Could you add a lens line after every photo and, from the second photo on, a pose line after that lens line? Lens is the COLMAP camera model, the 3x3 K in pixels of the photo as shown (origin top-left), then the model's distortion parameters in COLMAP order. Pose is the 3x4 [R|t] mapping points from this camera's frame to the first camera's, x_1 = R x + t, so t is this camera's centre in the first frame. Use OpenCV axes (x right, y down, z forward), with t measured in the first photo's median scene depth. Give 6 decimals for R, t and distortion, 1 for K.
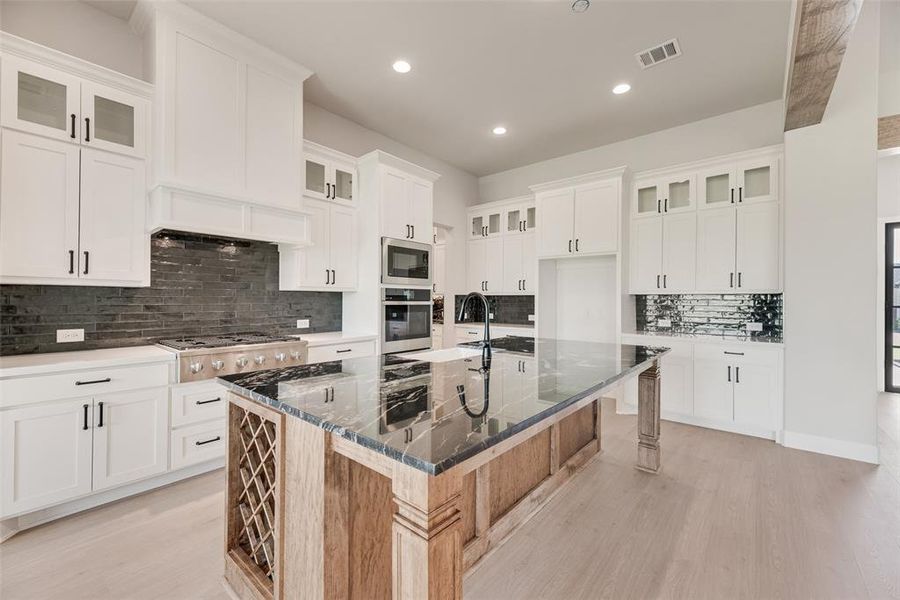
lens RADIAL K [[366.9, 0, 448.3], [0, 366.9, 299.0], [0, 0, 1]] dist [0.001528, 0.000107]
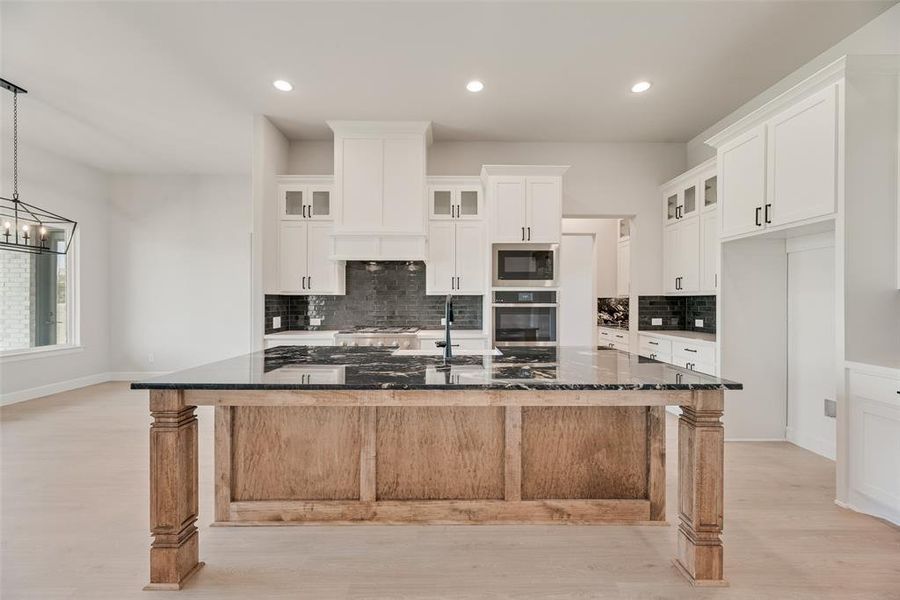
lens RADIAL K [[362.7, 0, 450.8], [0, 362.7, 302.1], [0, 0, 1]] dist [0.002401, 0.000079]
pose [[0.654501, -0.003661, -0.756052, 0.535768], [0.005128, 0.999987, -0.000403, 0.001970], [0.756044, -0.003614, 0.654511, 0.207856]]
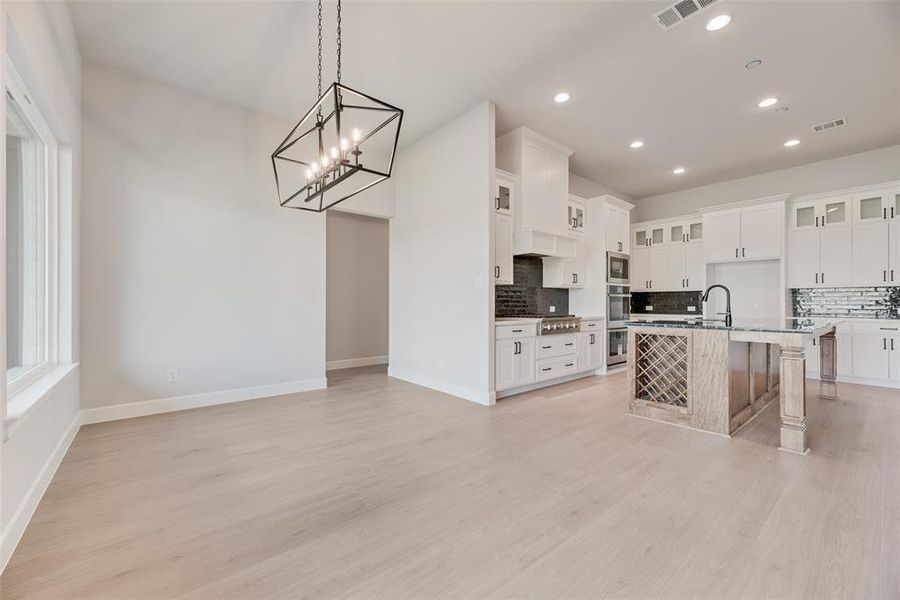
lens RADIAL K [[368.5, 0, 450.0], [0, 368.5, 300.0], [0, 0, 1]] dist [0.008699, -0.000307]
pose [[0.986194, -0.005635, -0.165499, -0.559614], [0.004336, 0.999957, -0.008212, 0.039703], [0.165538, 0.007381, 0.986176, -0.594329]]
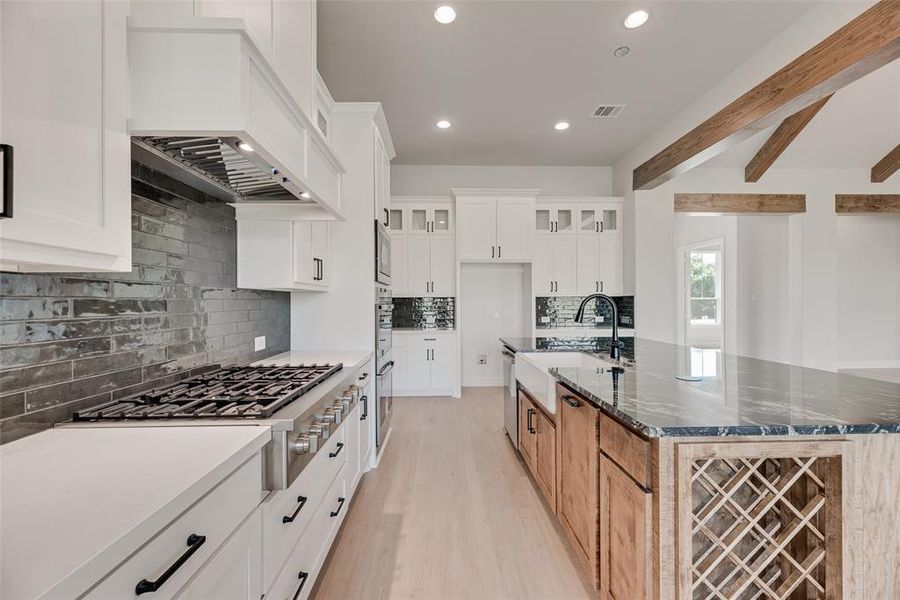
lens RADIAL K [[362.7, 0, 450.8], [0, 362.7, 302.1], [0, 0, 1]] dist [0.002401, 0.000079]
pose [[0.740583, -0.007321, 0.671925, -0.561110], [0.006376, 0.999972, 0.003868, -0.001413], [-0.671935, 0.001419, 0.740609, 0.337793]]
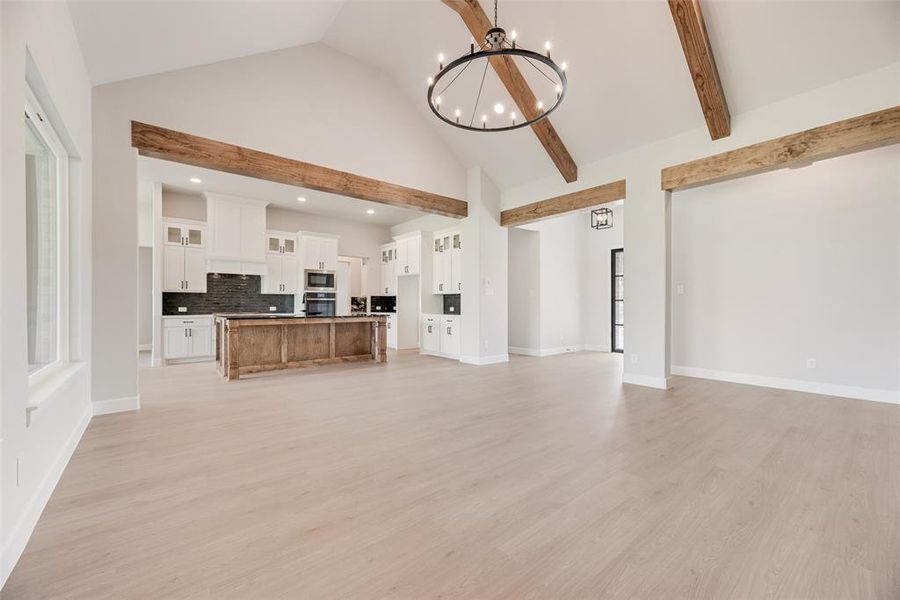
lens RADIAL K [[358.5, 0, 449.9], [0, 358.5, 304.9], [0, 0, 1]] dist [0.001217, -0.009730]
pose [[0.984396, -0.004145, -0.175918, 1.038020], [0.004897, 0.999981, 0.003841, 0.040986], [0.175899, -0.004642, 0.984397, -0.946986]]
